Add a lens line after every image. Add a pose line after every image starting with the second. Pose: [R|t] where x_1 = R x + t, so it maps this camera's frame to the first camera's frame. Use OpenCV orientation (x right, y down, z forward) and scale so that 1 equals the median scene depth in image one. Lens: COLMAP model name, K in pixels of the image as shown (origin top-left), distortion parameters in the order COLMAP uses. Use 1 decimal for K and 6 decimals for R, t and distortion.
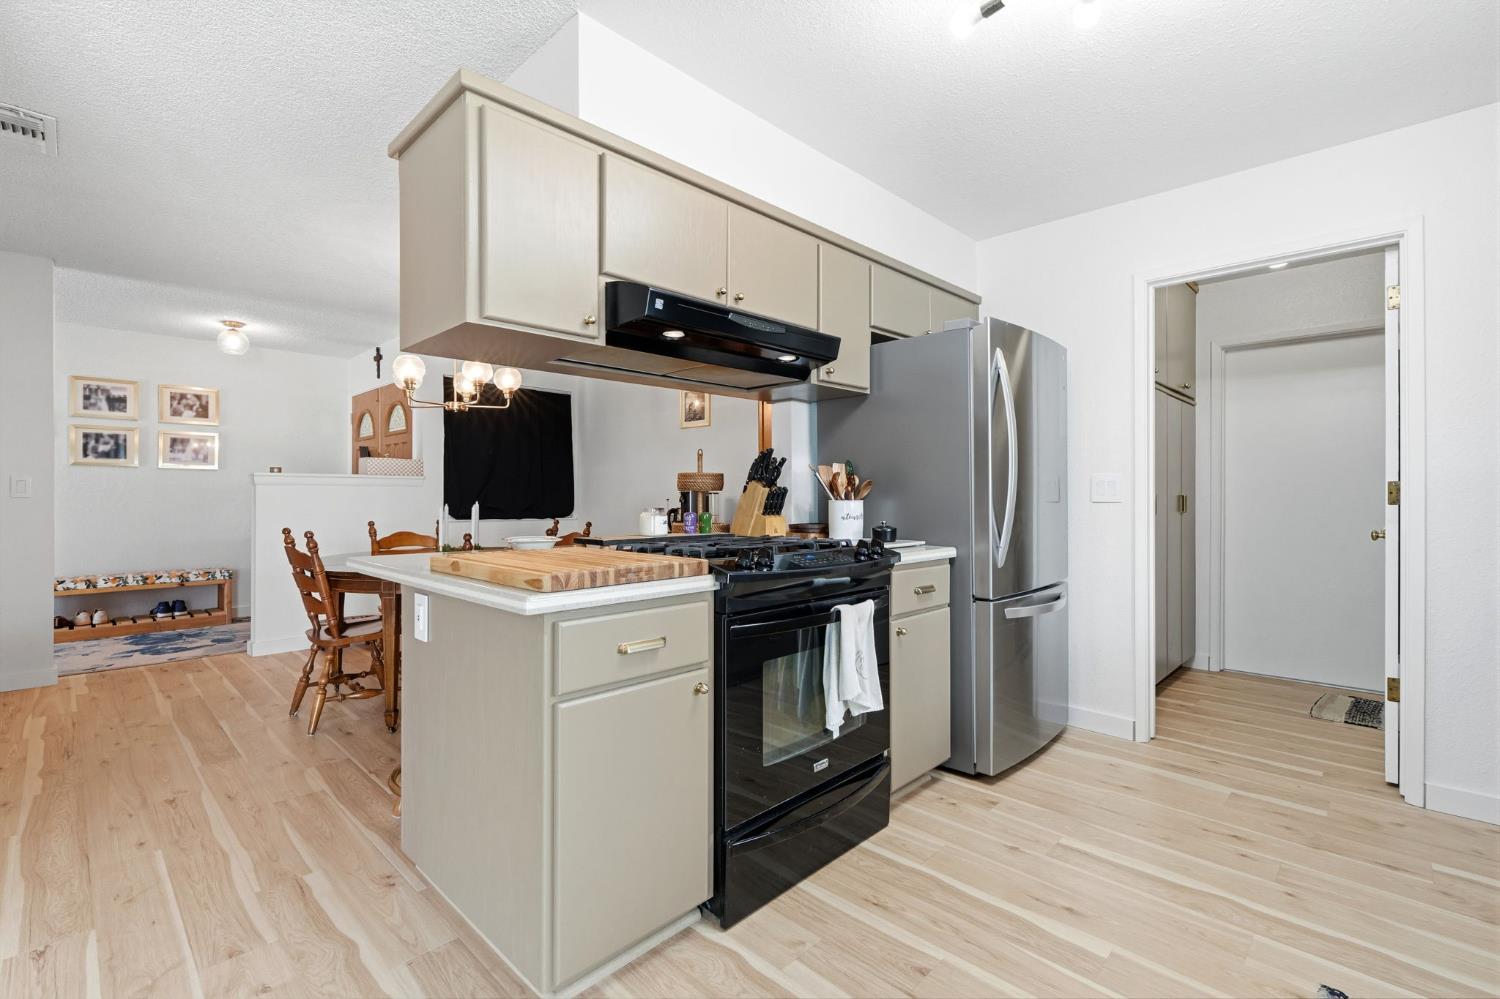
lens RADIAL K [[671.4, 0, 749.9], [0, 671.4, 496.9], [0, 0, 1]] dist [0.001430, 0.000519]
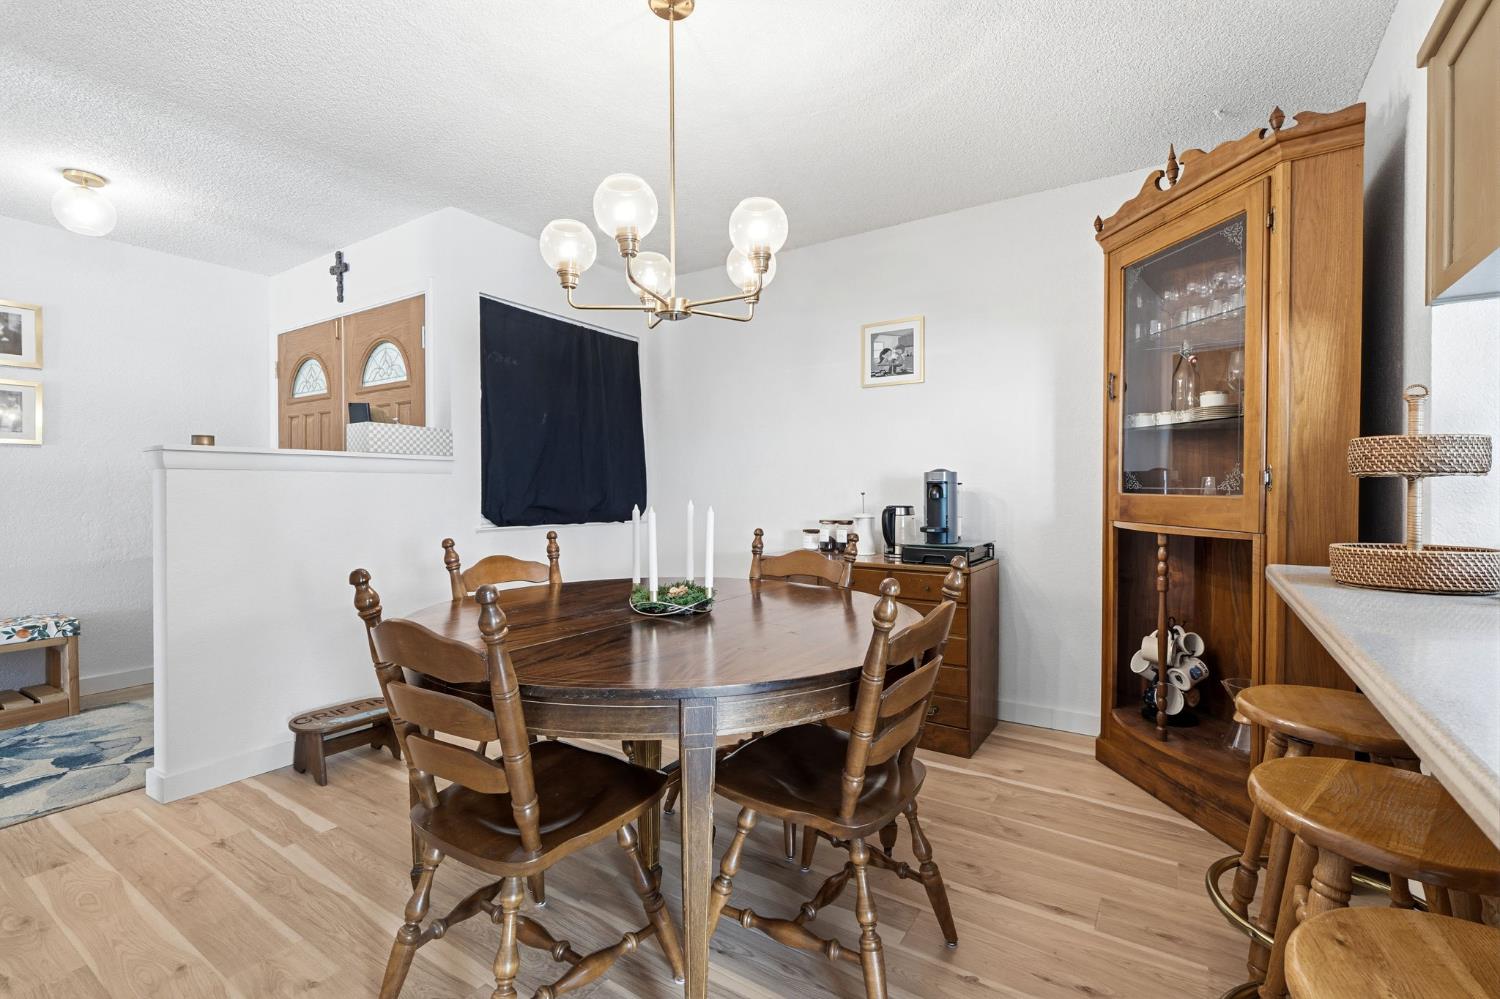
lens RADIAL K [[671.4, 0, 744.2], [0, 671.4, 494.6], [0, 0, 1]] dist [0.001430, 0.000519]
pose [[0.982609, -0.004244, 0.185637, -0.333314], [0.002751, 0.999962, 0.008297, -0.000747], [-0.185665, -0.007642, 0.982583, 0.347527]]
